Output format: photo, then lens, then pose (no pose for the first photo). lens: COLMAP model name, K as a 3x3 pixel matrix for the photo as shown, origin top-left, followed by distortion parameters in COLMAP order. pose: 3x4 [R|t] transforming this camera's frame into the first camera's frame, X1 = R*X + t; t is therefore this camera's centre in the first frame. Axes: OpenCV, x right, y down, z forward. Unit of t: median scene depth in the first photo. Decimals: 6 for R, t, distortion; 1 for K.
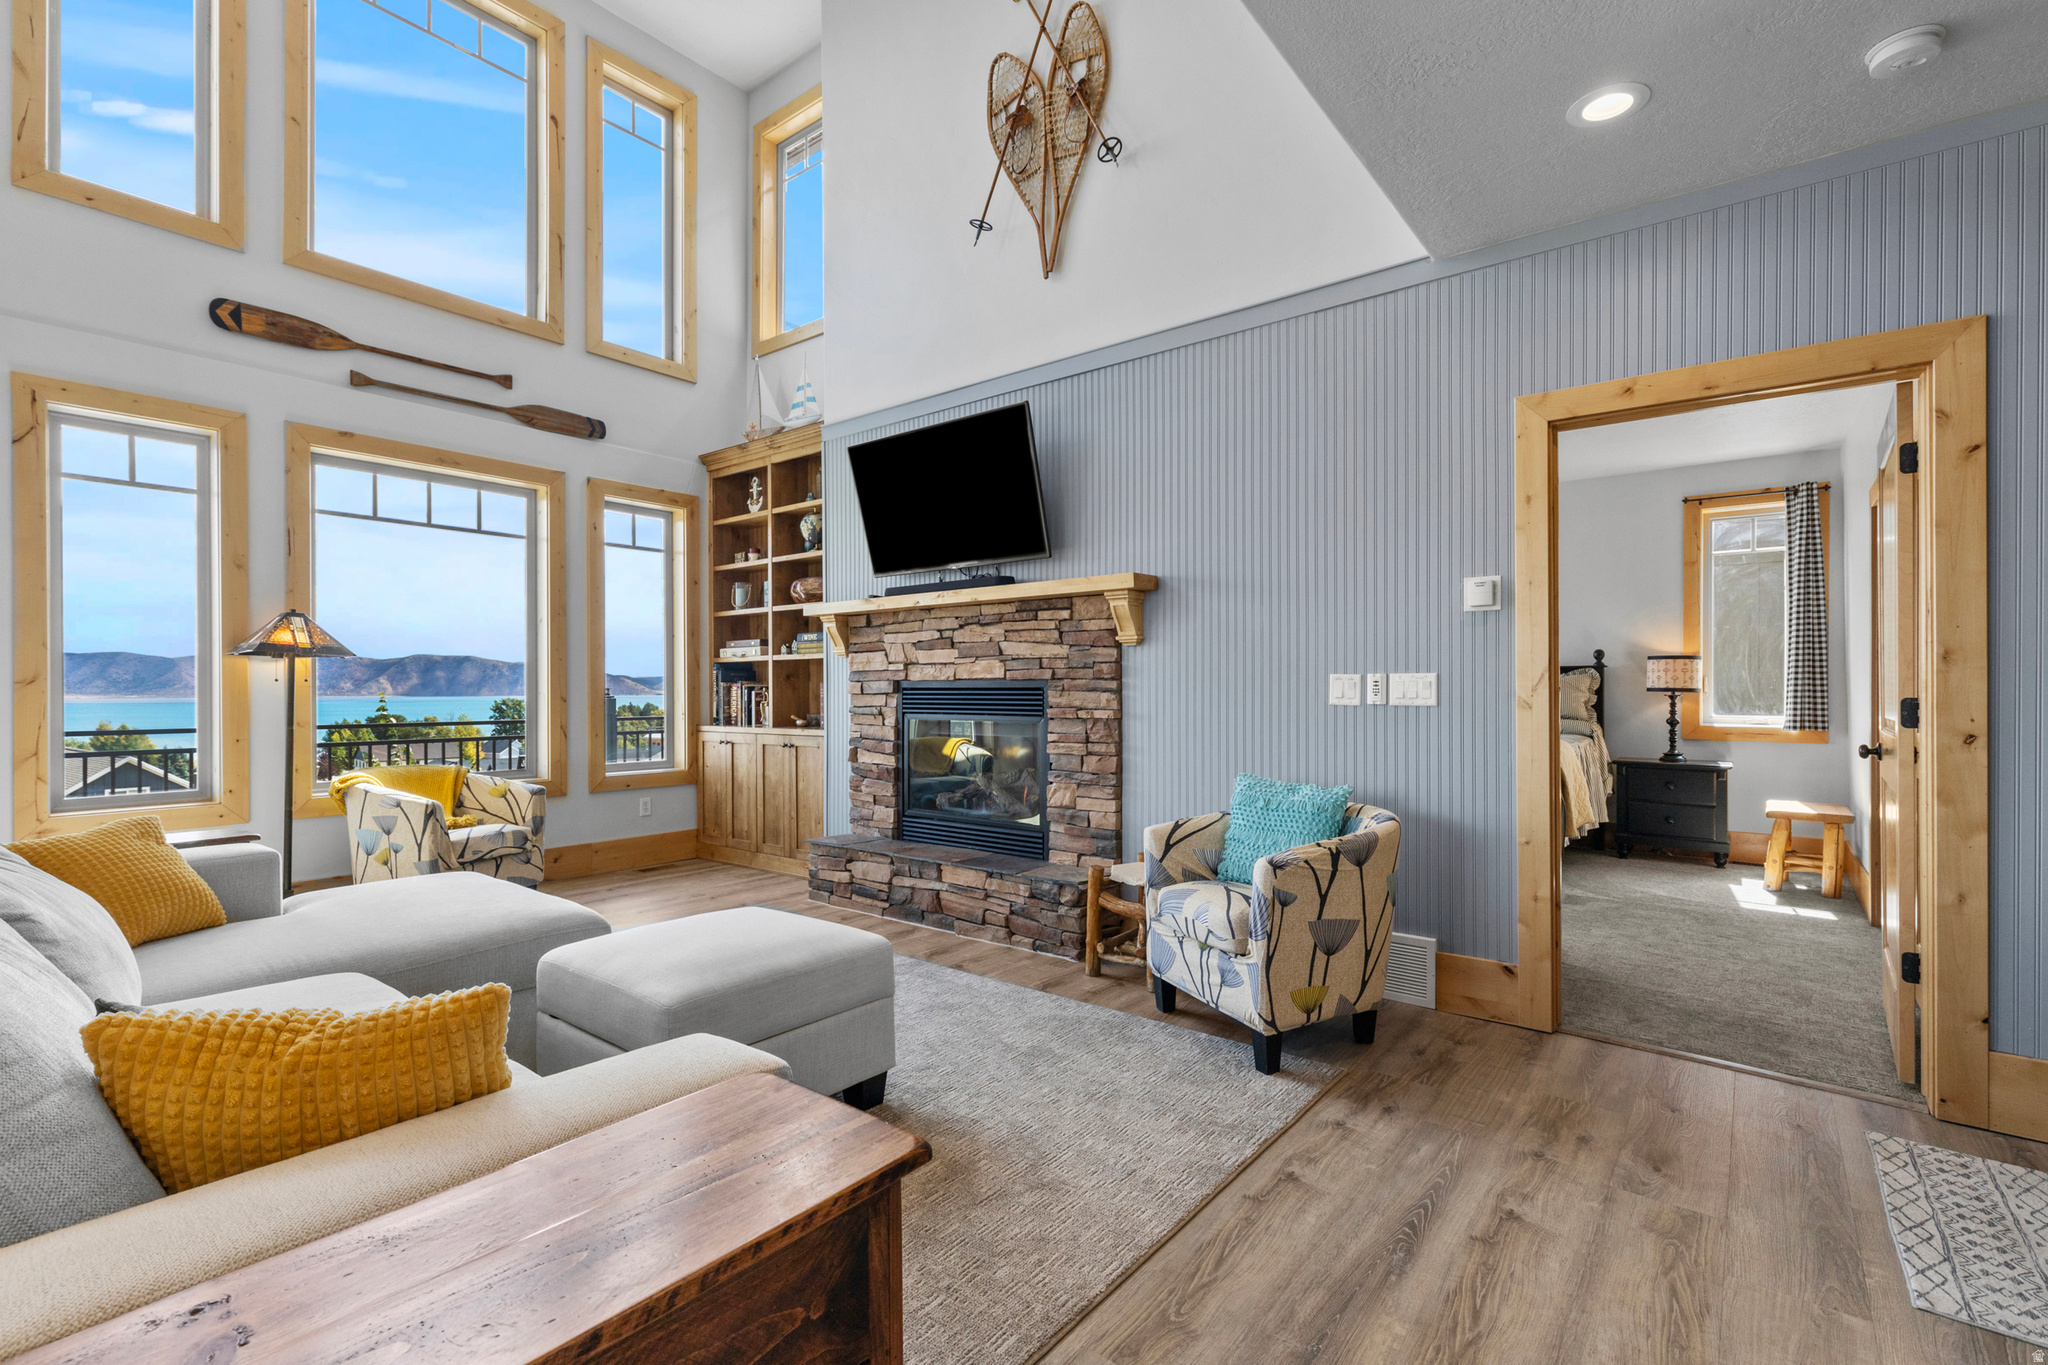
lens RADIAL K [[929.9, 0, 1027.4], [0, 929.9, 699.3], [0, 0, 1]] dist [0.000213, 0.000803]
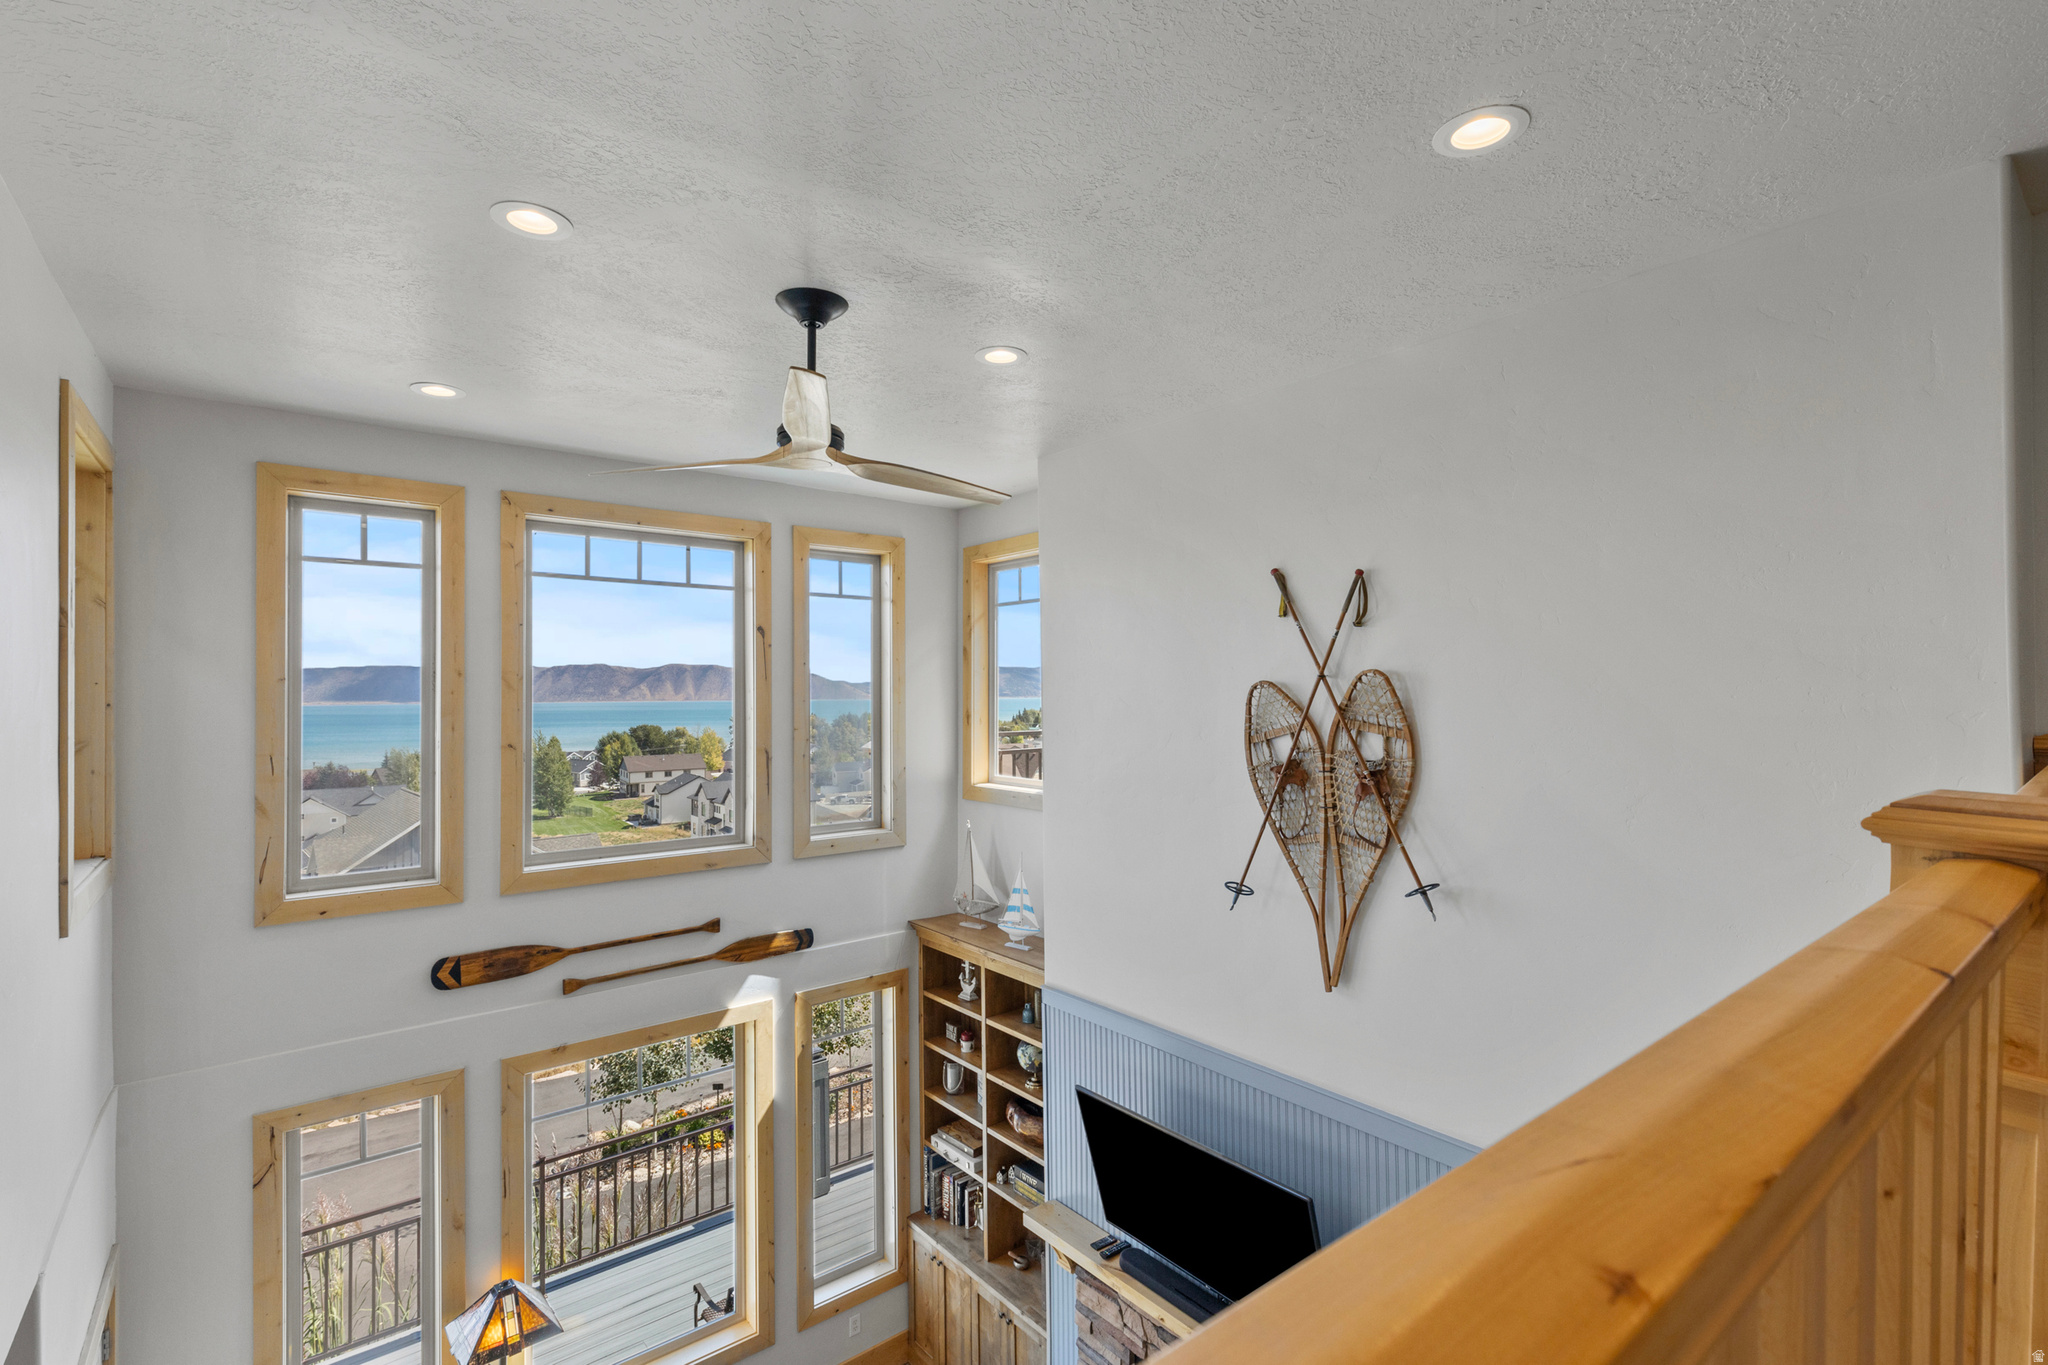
lens RADIAL K [[942.2, 0, 1027.6], [0, 942.2, 690.4], [0, 0, 1]] dist [0.003524, 0.000301]
pose [[0.978227, -0.006924, -0.207422, -0.057061], [0.004984, 0.999939, -0.009877, -0.645433], [0.207478, 0.008629, 0.978202, 0.148144]]
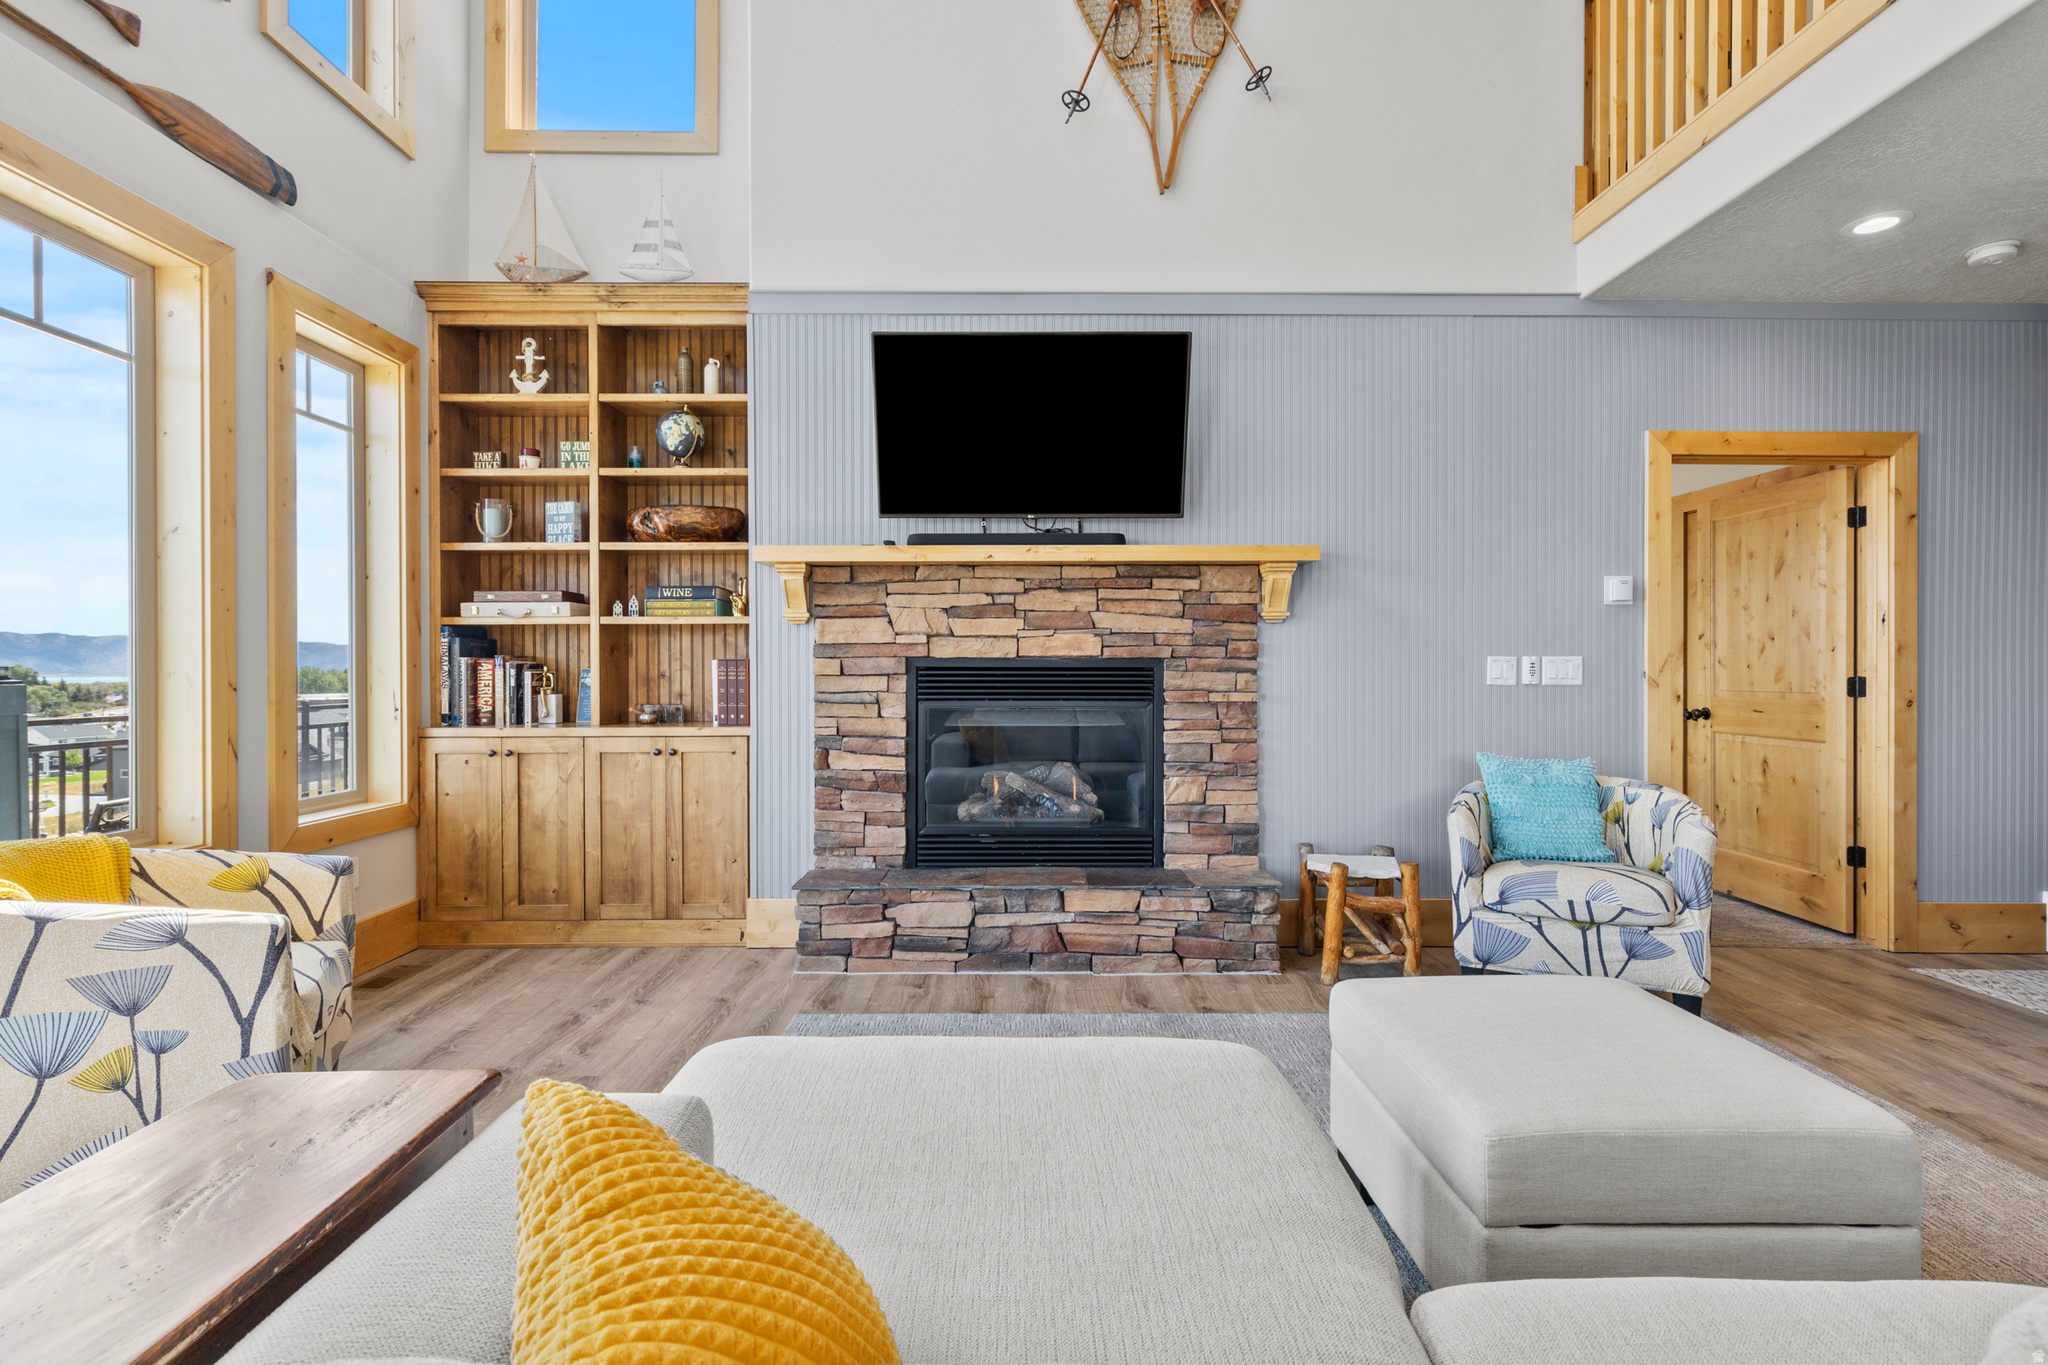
lens RADIAL K [[921.7, 0, 1024.0], [0, 921.7, 682.5], [0, 0, 1]] dist [0.001426, 0.000391]
pose [[0.775638, -0.006383, 0.631146, -0.573374], [0.004620, 0.999979, 0.004435, -0.002819], [-0.631161, -0.000524, 0.775652, 0.384736]]
